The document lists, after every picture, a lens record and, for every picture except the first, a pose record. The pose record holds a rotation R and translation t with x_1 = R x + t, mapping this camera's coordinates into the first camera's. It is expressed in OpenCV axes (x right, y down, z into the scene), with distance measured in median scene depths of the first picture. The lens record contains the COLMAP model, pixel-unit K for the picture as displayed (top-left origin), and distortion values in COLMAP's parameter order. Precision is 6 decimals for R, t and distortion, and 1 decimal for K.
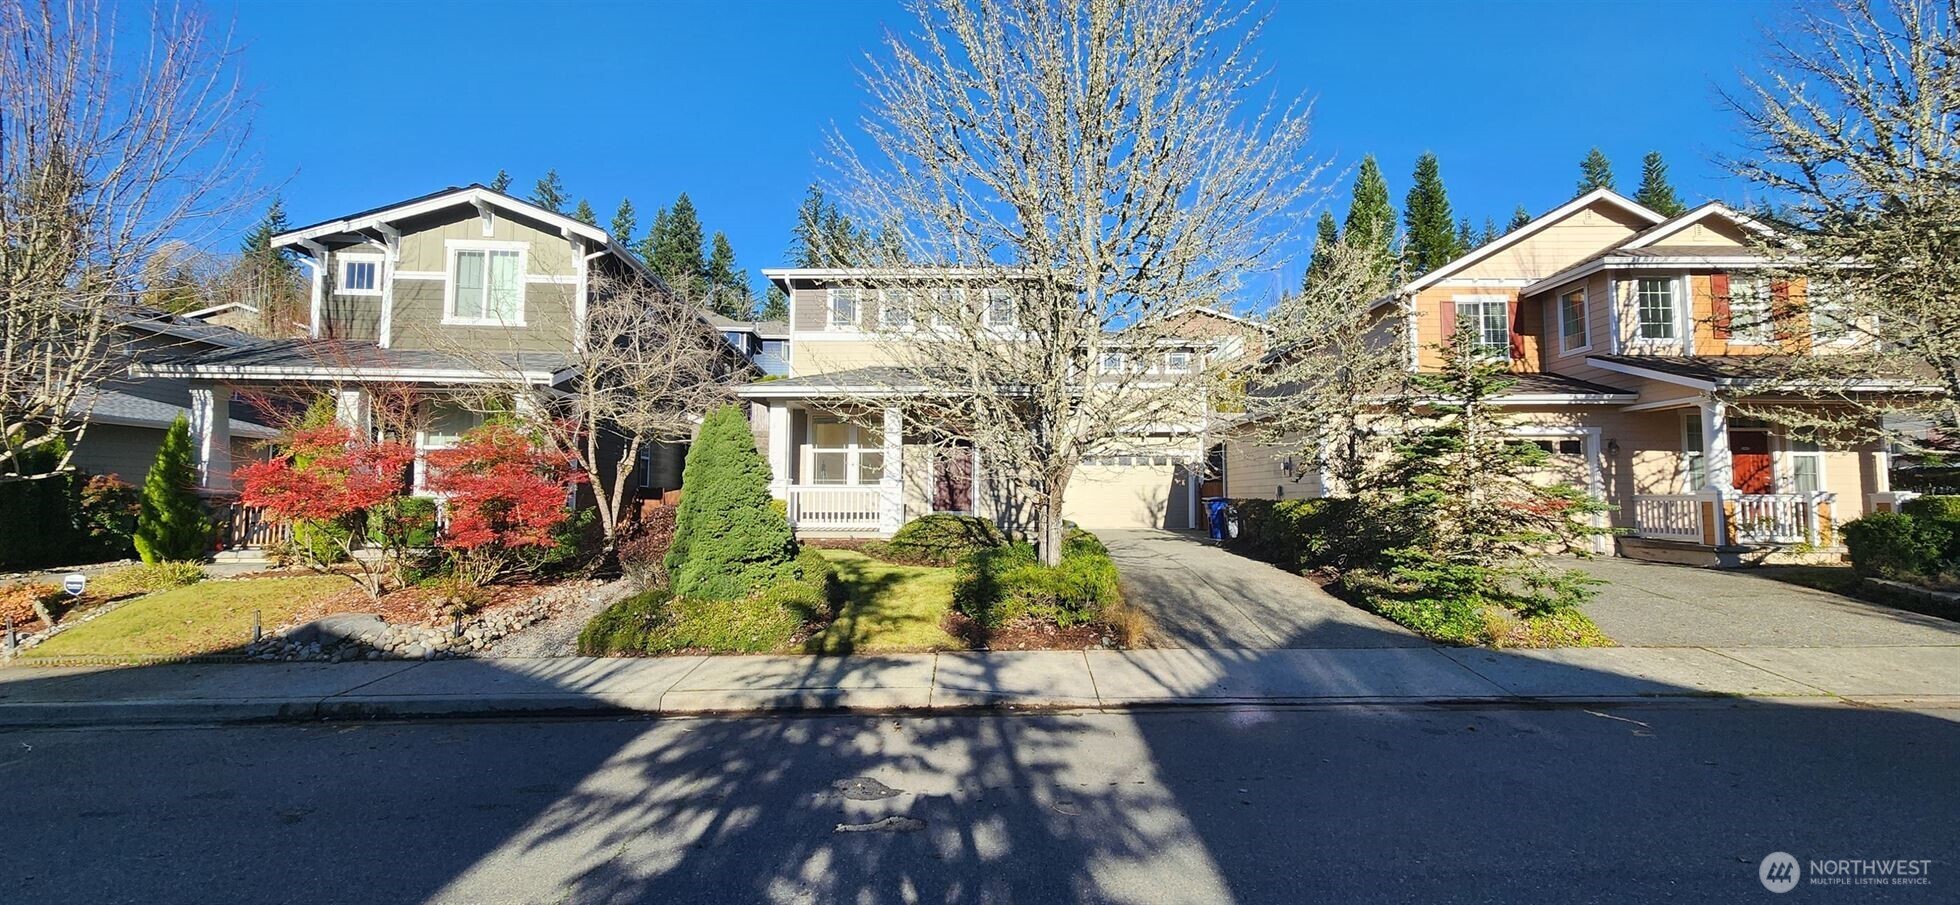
lens RADIAL K [[801.4, 0, 985.8], [0, 801.4, 444.6], [0, 0, 1]] dist [0.003211, -0.000200]
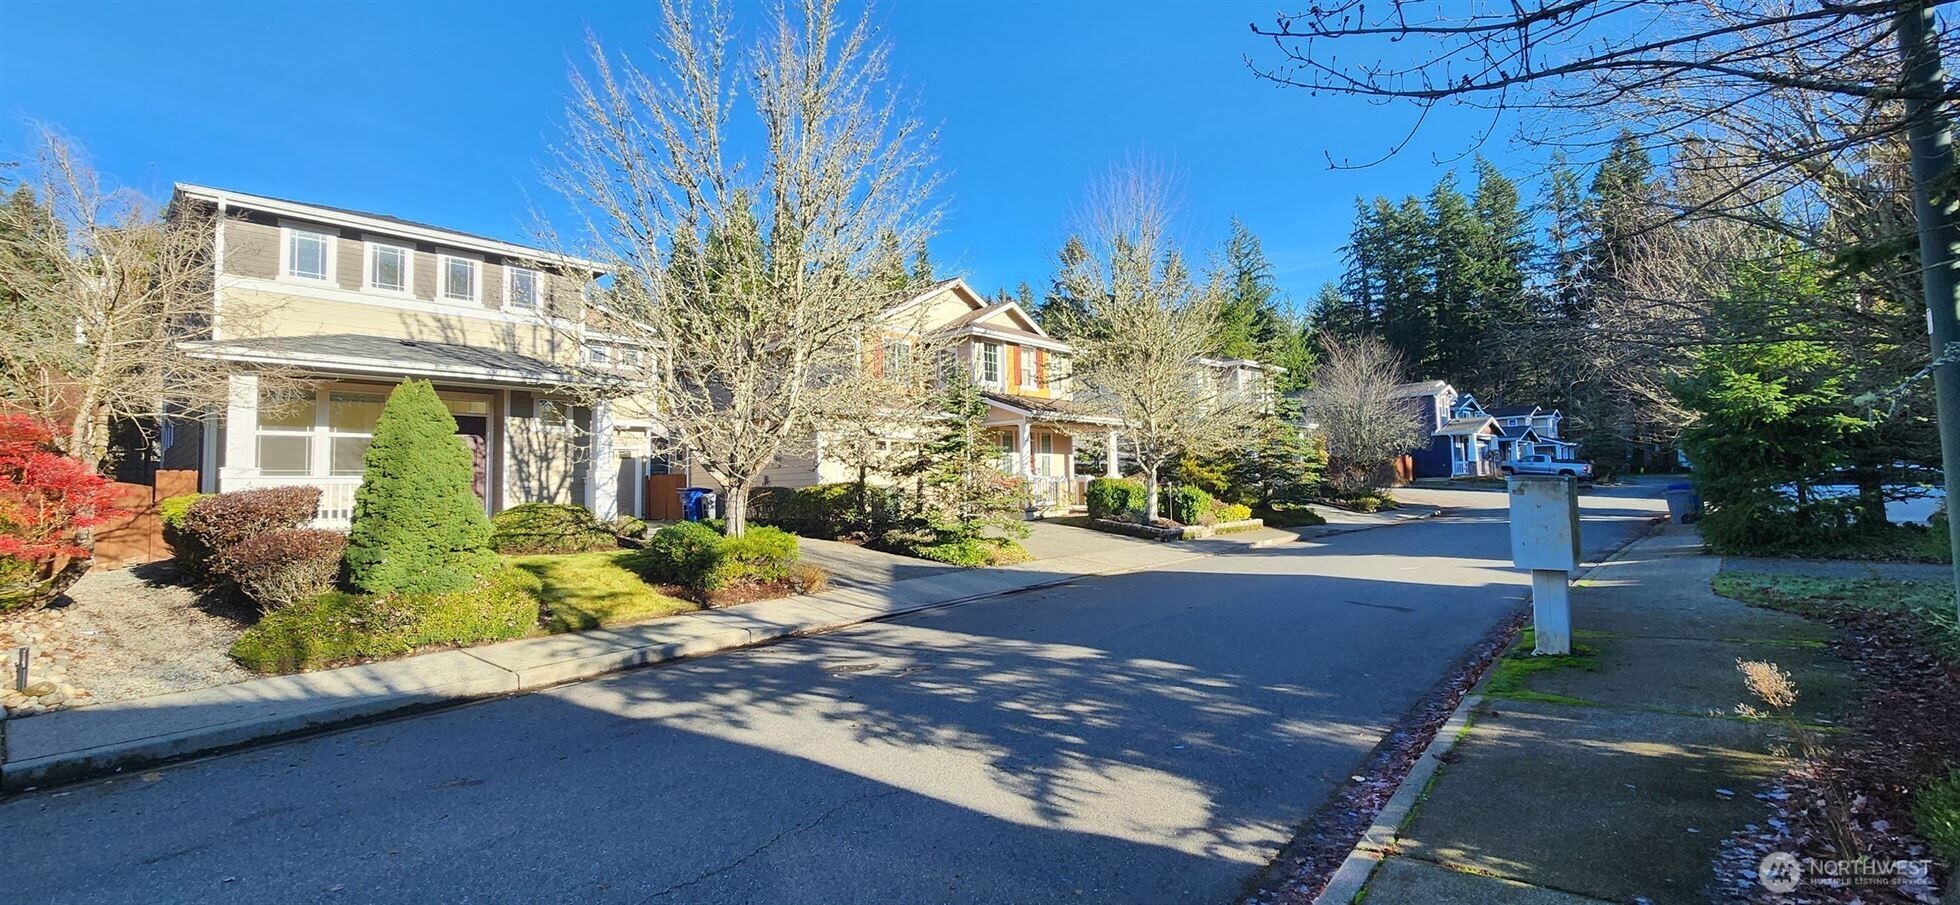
lens RADIAL K [[795.7, 0, 1009.1], [0, 795.7, 444.7], [0, 0, 1]] dist [-0.000090, -0.000110]
pose [[0.642303, 0.023440, 0.766092, -0.391211], [-0.024205, 0.999654, -0.010293, 0.010167], [-0.766069, -0.011932, 0.642648, -0.053160]]
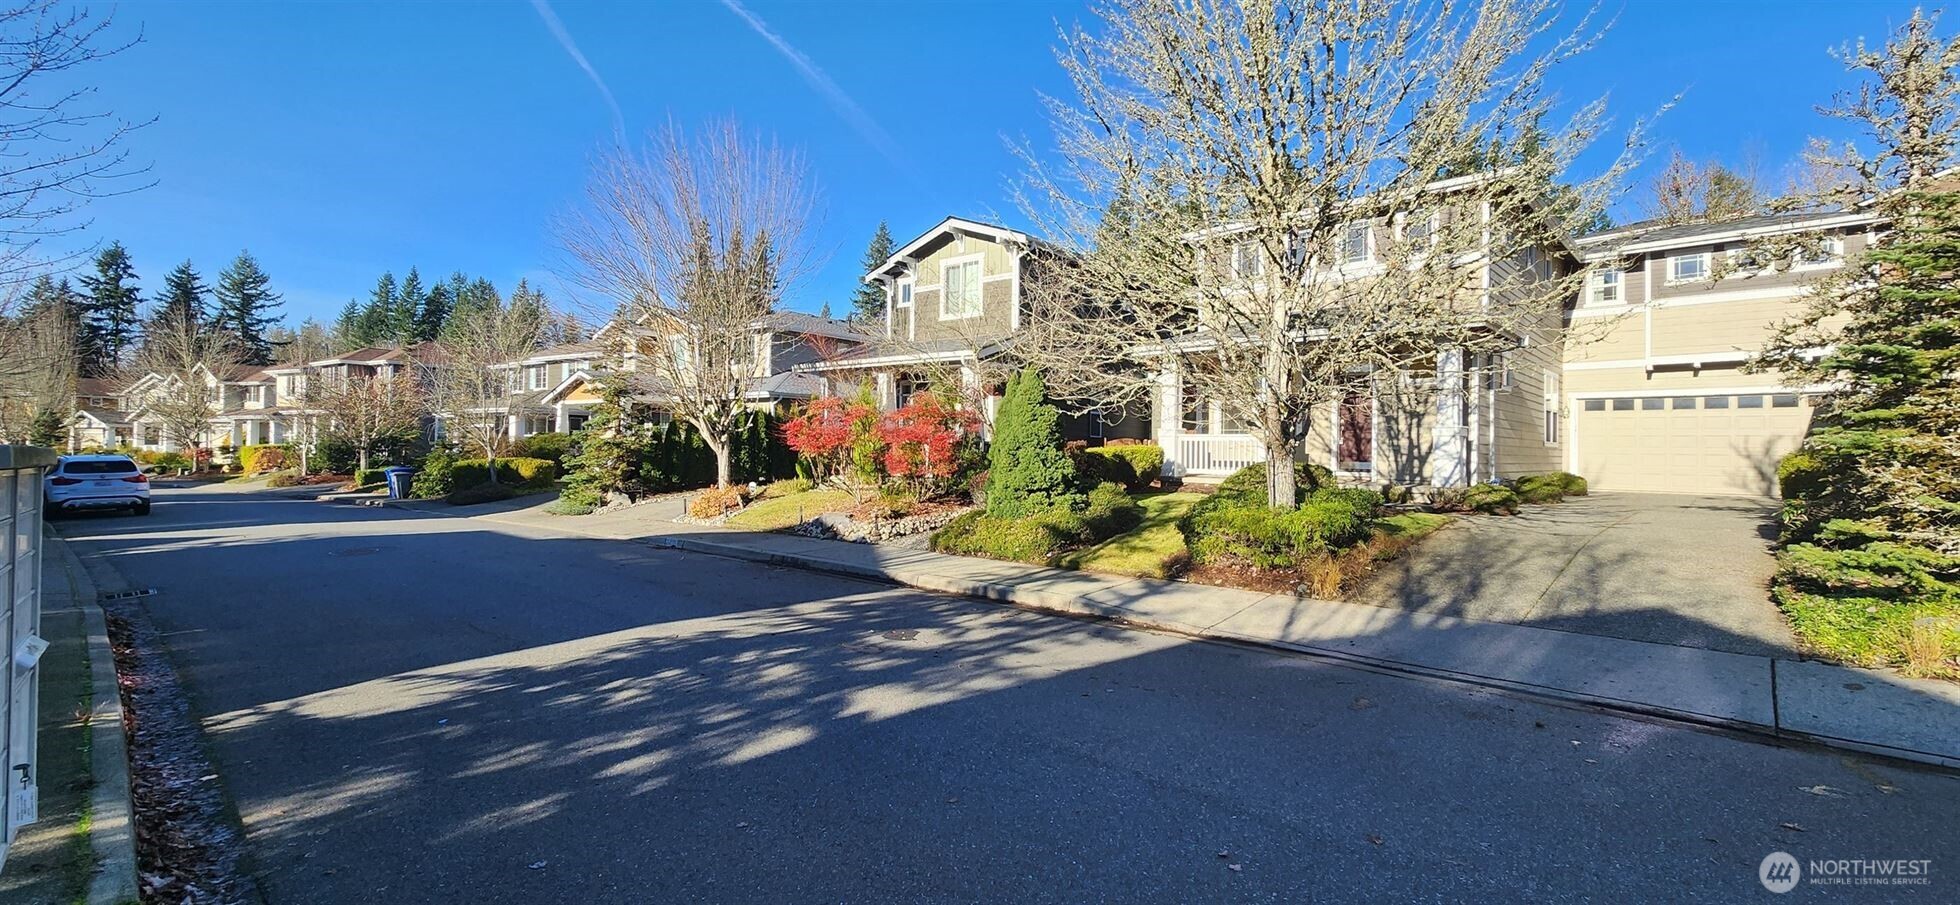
lens RADIAL K [[801.4, 0, 985.8], [0, 801.4, 444.6], [0, 0, 1]] dist [0.003211, -0.000200]
pose [[0.721959, 0.002890, -0.691929, 0.347206], [0.033382, 0.998681, 0.039002, 0.013585], [0.691130, -0.051256, 0.720911, 0.032716]]
